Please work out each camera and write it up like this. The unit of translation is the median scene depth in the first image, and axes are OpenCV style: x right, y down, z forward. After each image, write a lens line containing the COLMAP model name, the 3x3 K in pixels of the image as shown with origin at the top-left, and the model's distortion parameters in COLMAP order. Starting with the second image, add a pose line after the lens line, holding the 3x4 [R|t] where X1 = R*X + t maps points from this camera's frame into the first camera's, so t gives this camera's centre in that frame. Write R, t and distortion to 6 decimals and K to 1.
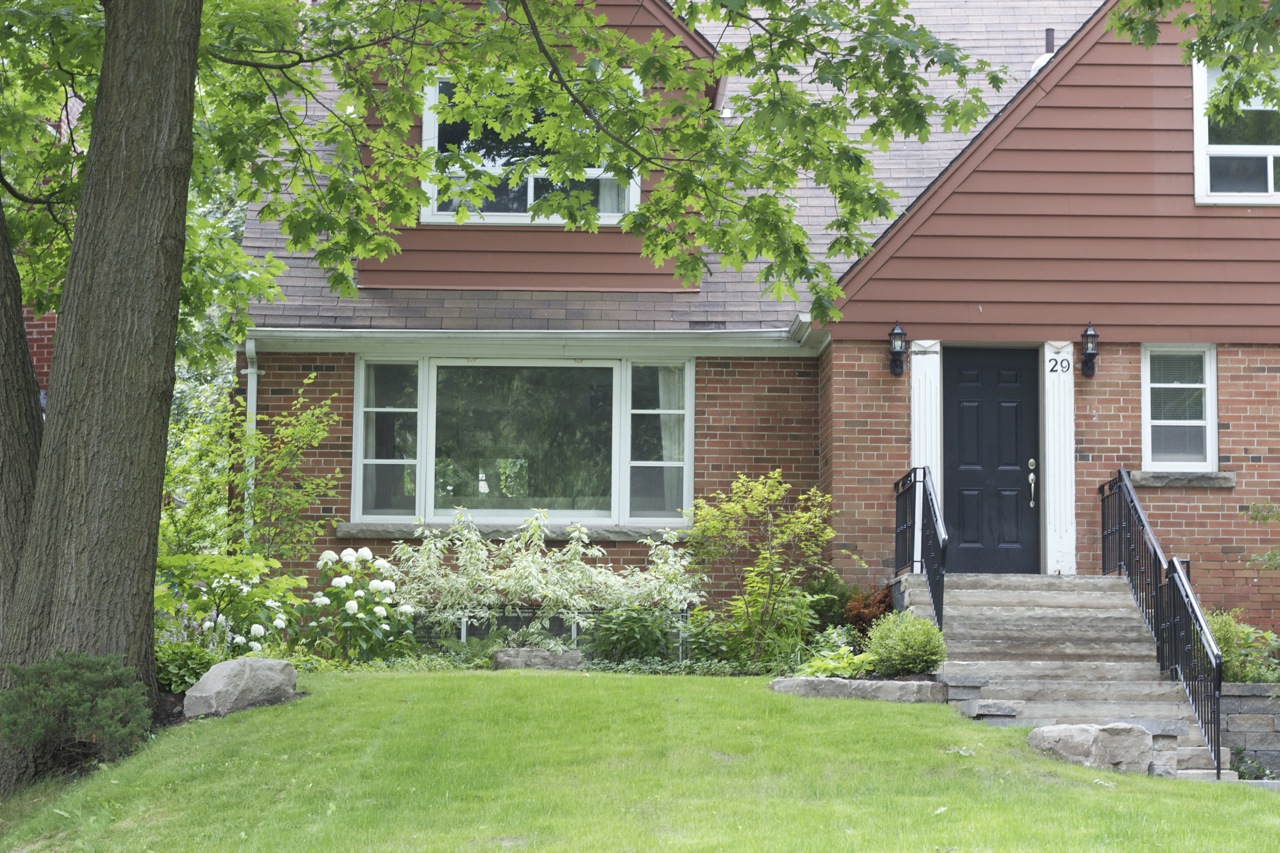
lens RADIAL K [[2995.1, 0, 638.9], [0, 2995.1, 426.3], [0, 0, 1]] dist [-0.079734, 0.000000]
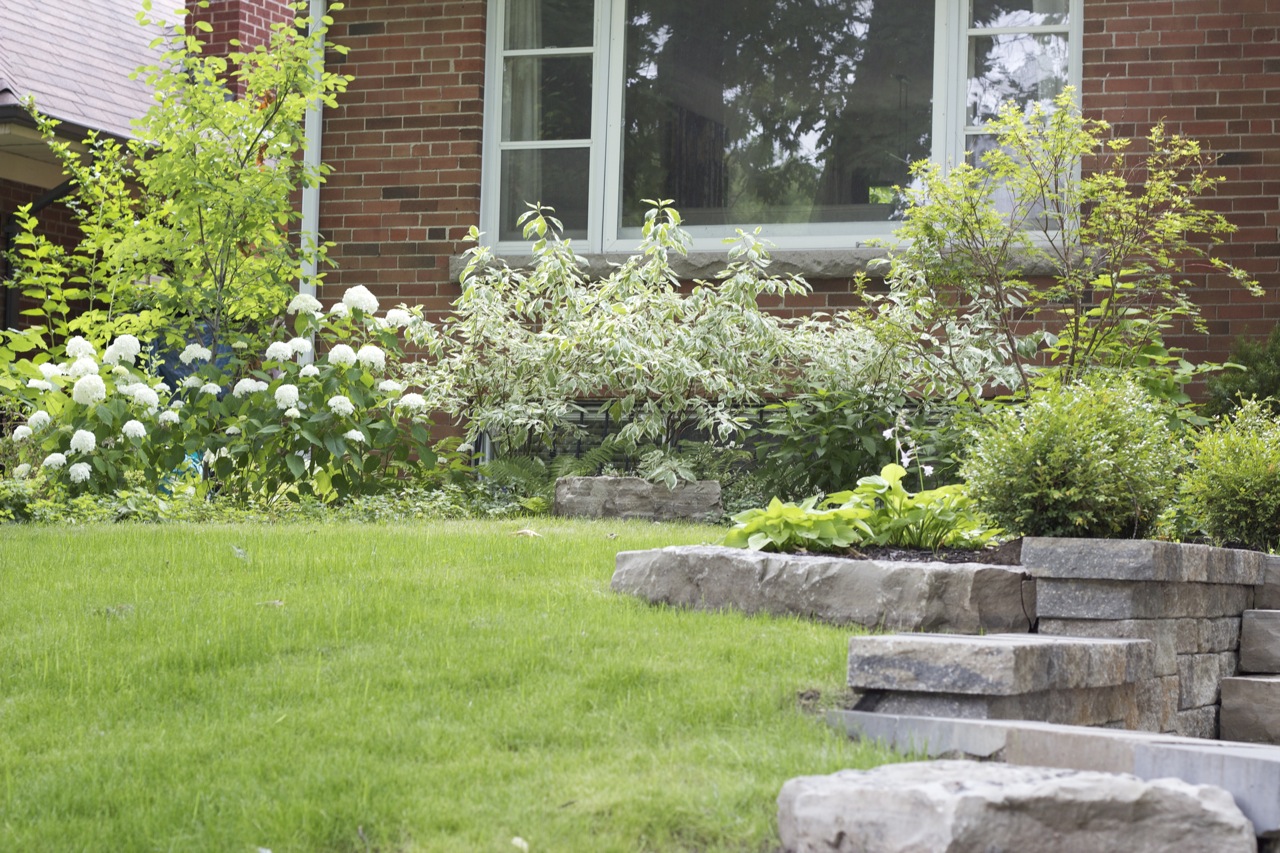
lens RADIAL K [[2995.1, 0, 641.1], [0, 2995.1, 426.0], [0, 0, 1]] dist [-0.079734, 0.000000]
pose [[0.935091, -0.005516, -0.354364, 0.135833], [0.023778, 0.998602, 0.047201, 0.039976], [0.353609, -0.052563, 0.933915, 0.506830]]
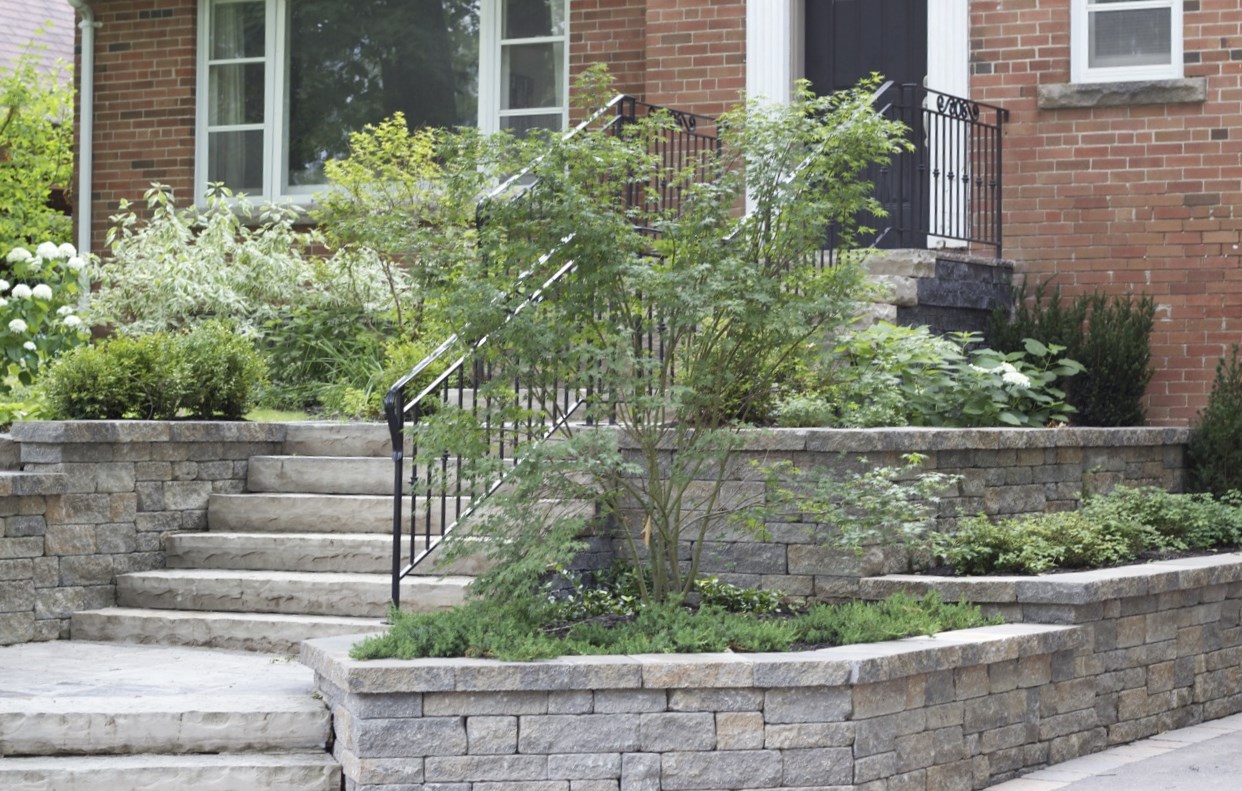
lens RADIAL K [[2991.8, 0, 621.0], [0, 2991.8, 397.2], [0, 0, 1]] dist [-0.075160, 0.000000]
pose [[0.875683, -0.007975, -0.482821, 0.395367], [0.054454, 0.995117, 0.082326, 0.024046], [0.479806, -0.098383, 0.871841, 0.382093]]
